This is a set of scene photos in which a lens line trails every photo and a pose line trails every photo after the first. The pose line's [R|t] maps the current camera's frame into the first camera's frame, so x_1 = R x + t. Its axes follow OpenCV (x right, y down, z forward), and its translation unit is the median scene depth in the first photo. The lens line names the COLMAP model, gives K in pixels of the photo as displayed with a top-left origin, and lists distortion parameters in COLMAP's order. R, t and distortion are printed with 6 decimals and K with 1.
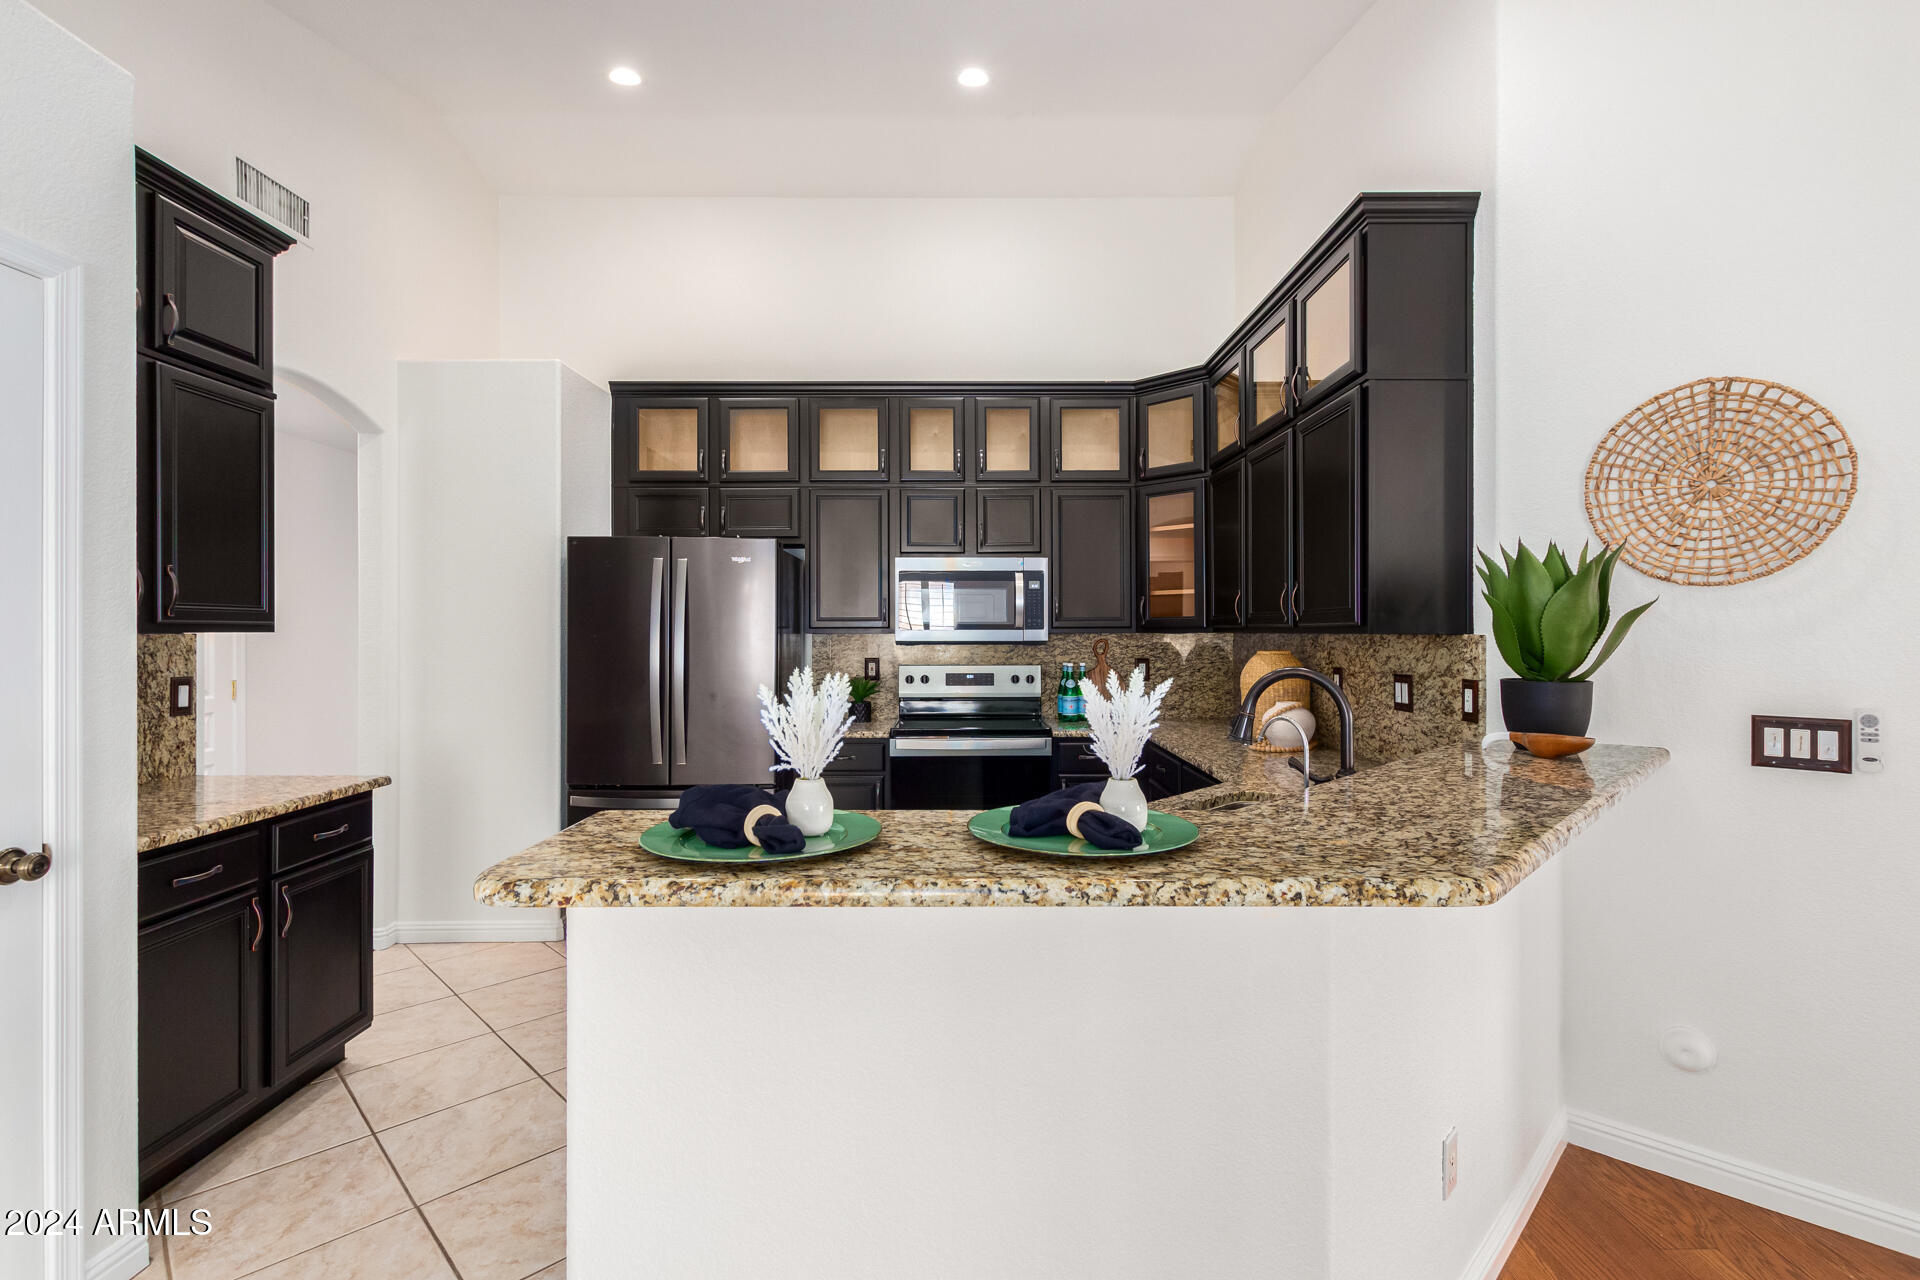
lens RADIAL K [[882.3, 0, 962.3], [0, 882.3, 632.2], [0, 0, 1]] dist [0.005405, -0.000418]
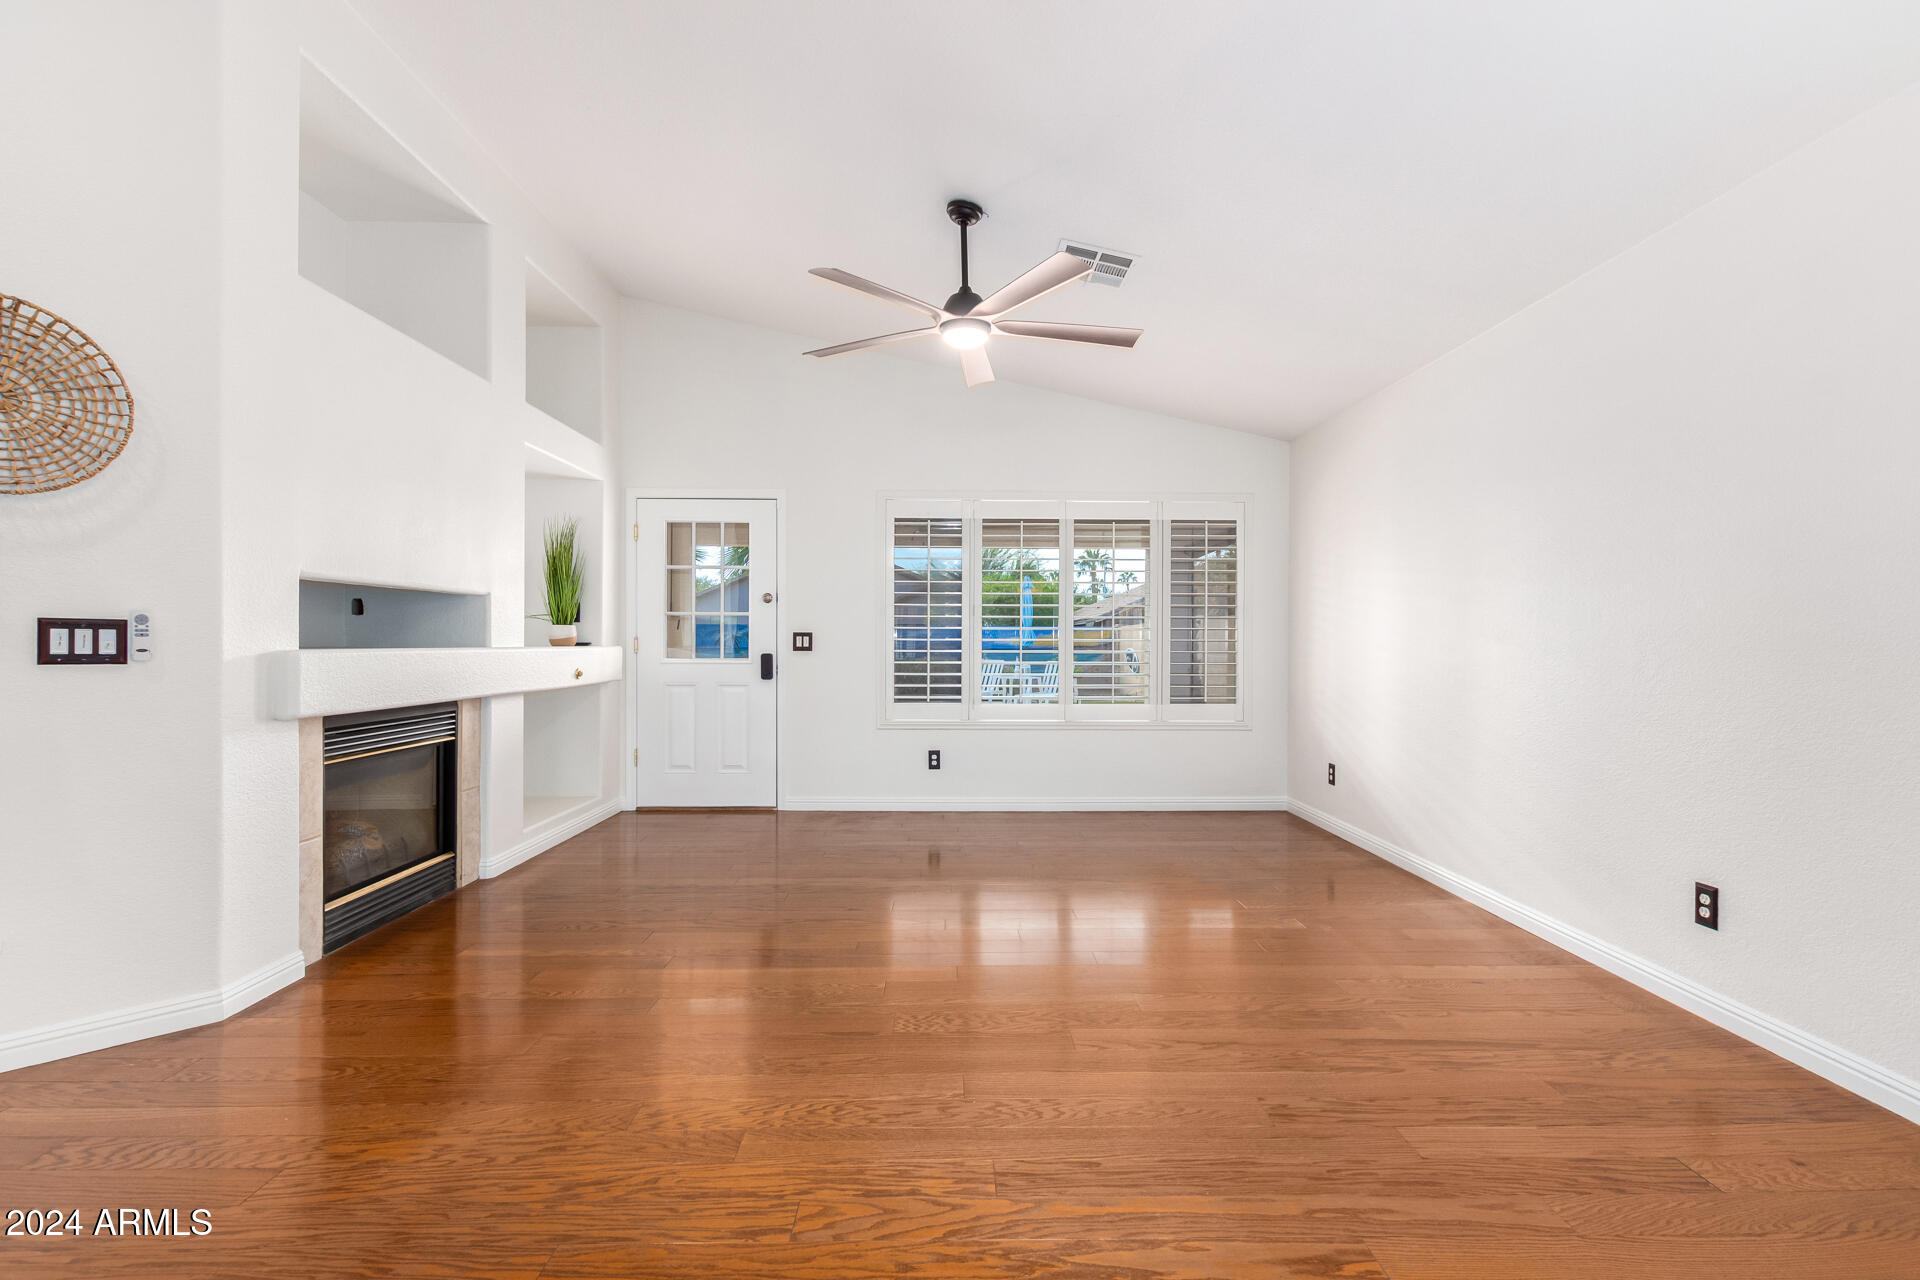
lens RADIAL K [[874.9, 0, 967.2], [0, 874.9, 642.3], [0, 0, 1]] dist [0.004005, -0.000824]
pose [[-0.018890, 0.000514, 0.999821, -0.207481], [-0.004962, 0.999988, -0.000608, 0.119261], [-0.999809, -0.004973, -0.018887, -0.119444]]
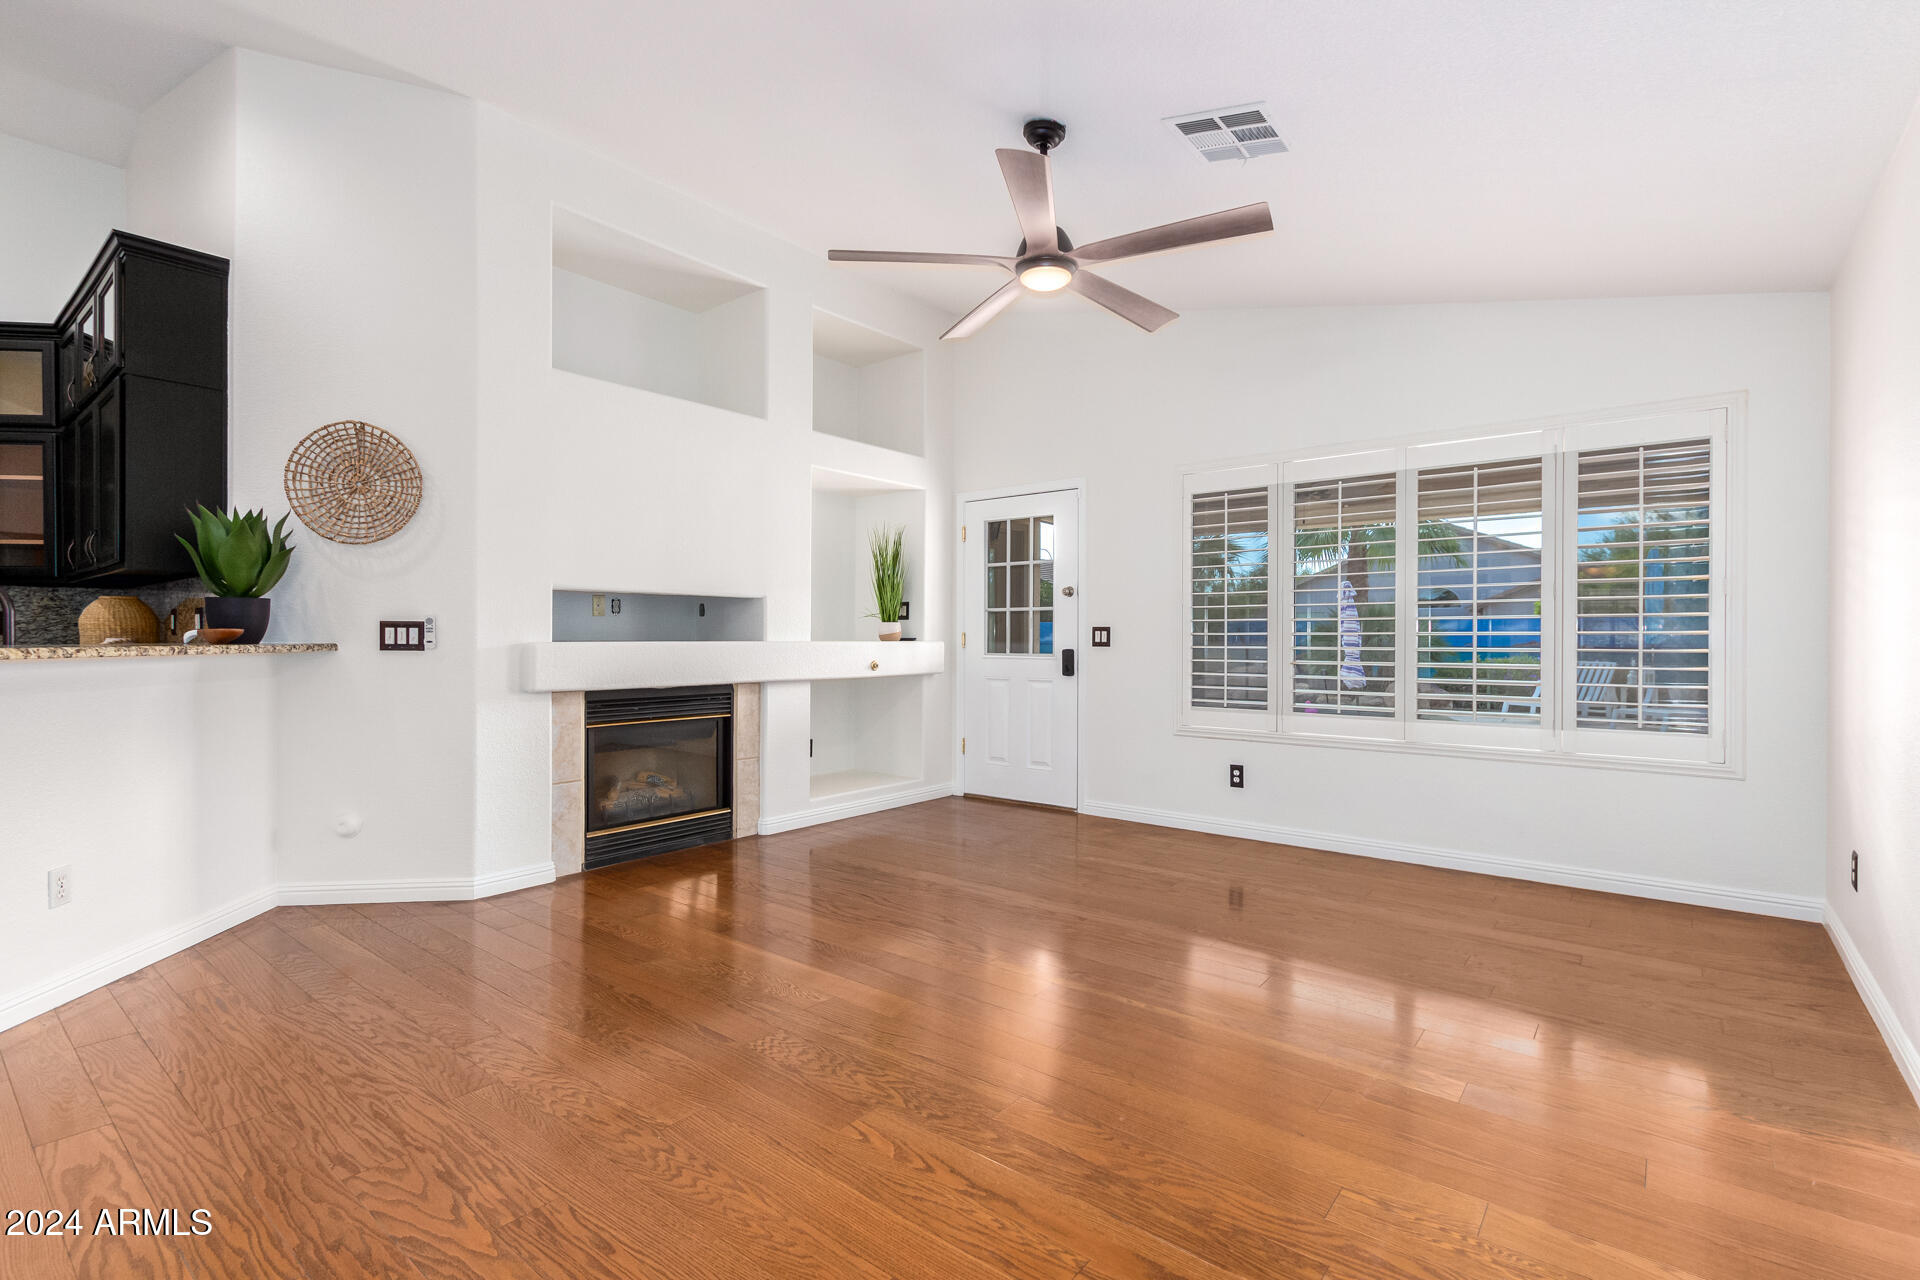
lens RADIAL K [[878.4, 0, 967.2], [0, 878.4, 636.8], [0, 0, 1]] dist [0.005822, 0.000408]
pose [[0.628427, 0.003309, 0.777861, 0.279141], [-0.003775, 0.999992, -0.001204, 0.123141], [-0.777859, -0.002180, 0.628435, -0.971802]]
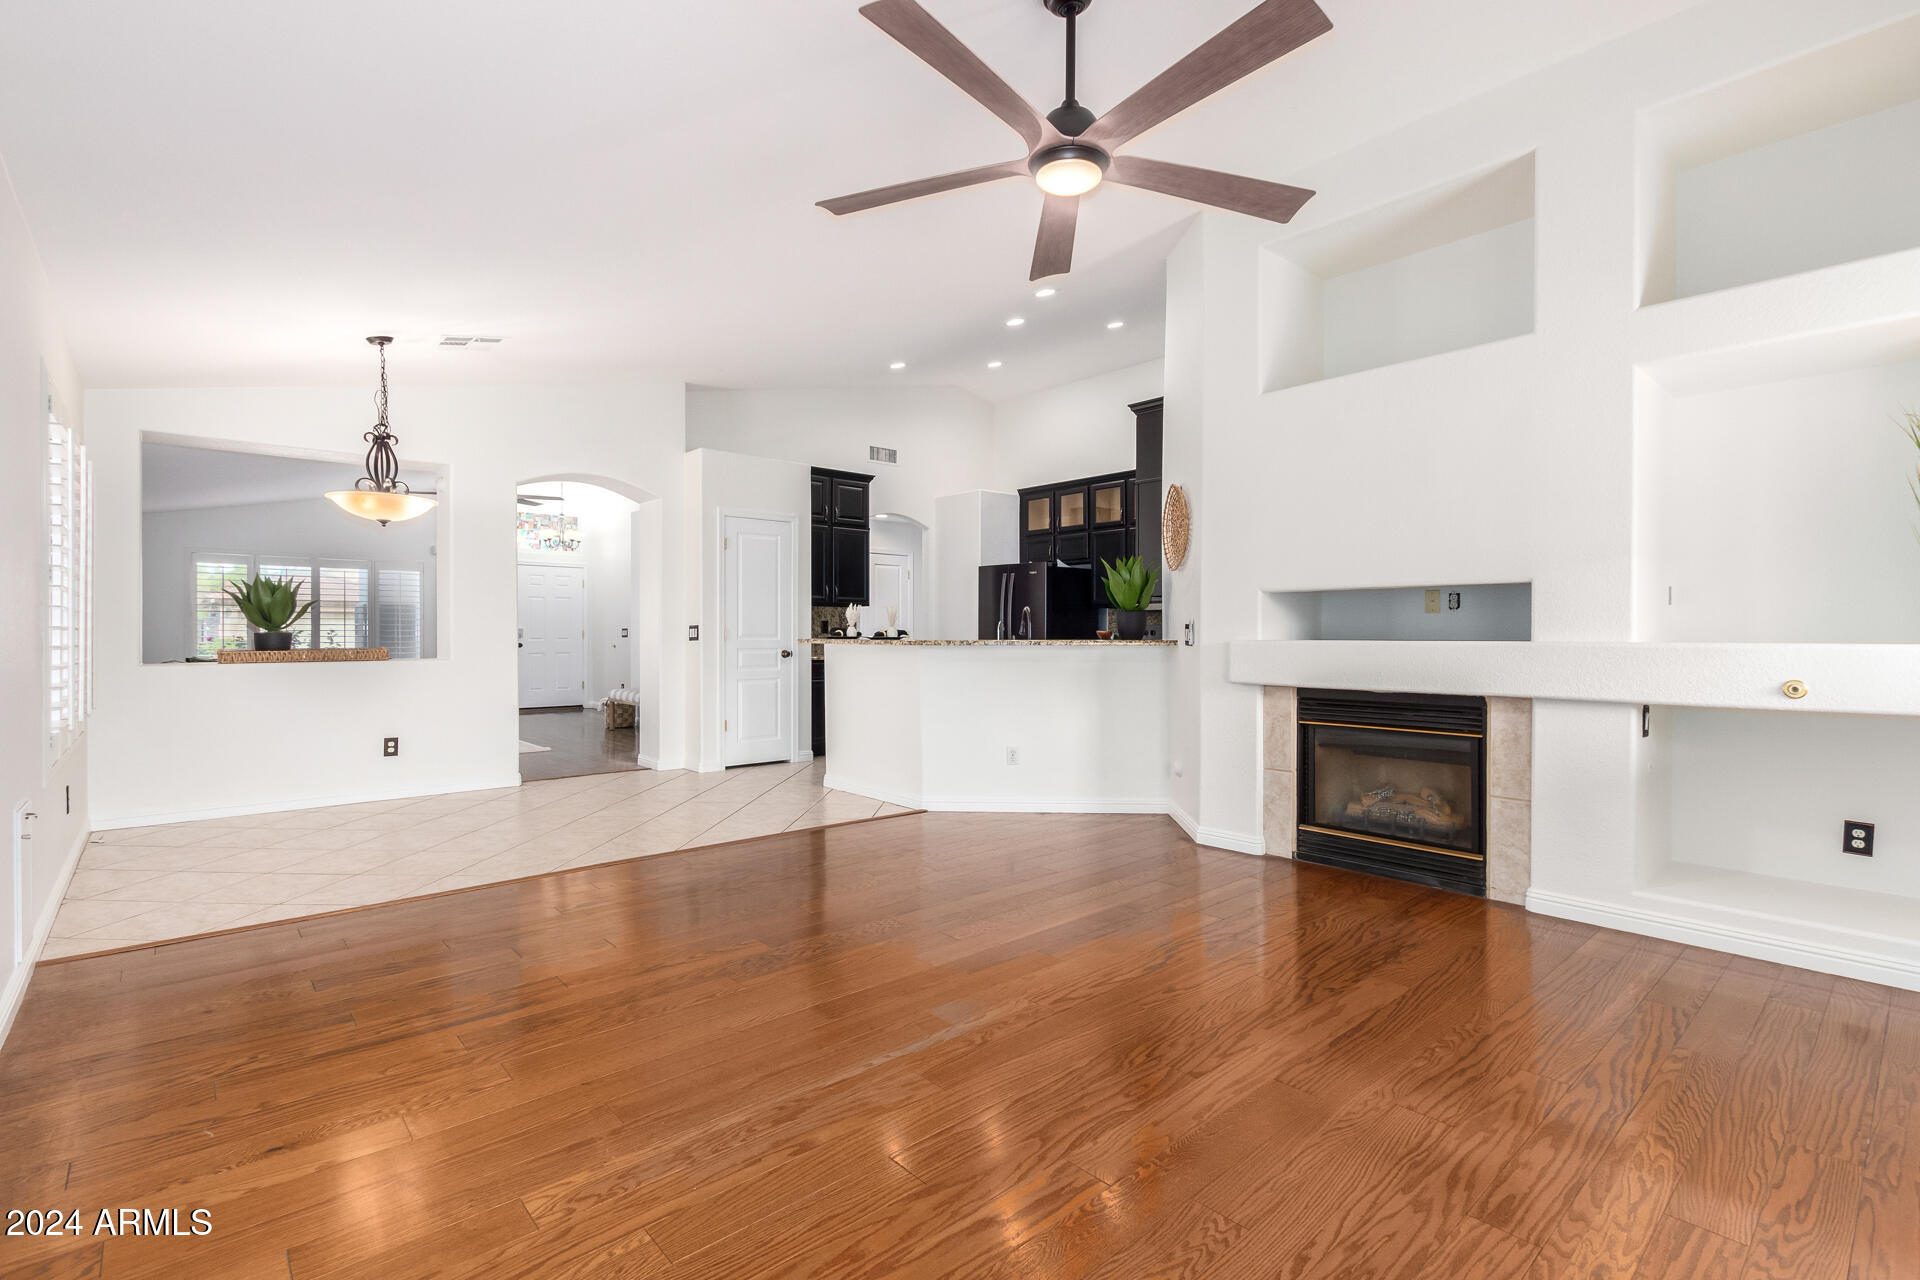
lens RADIAL K [[878.4, 0, 967.2], [0, 878.4, 636.8], [0, 0, 1]] dist [0.005822, 0.000408]
pose [[0.664794, 0.004462, -0.747013, 2.284613], [-0.000732, 0.999986, 0.005321, 0.116839], [0.747026, -0.002991, 0.664788, -1.012275]]
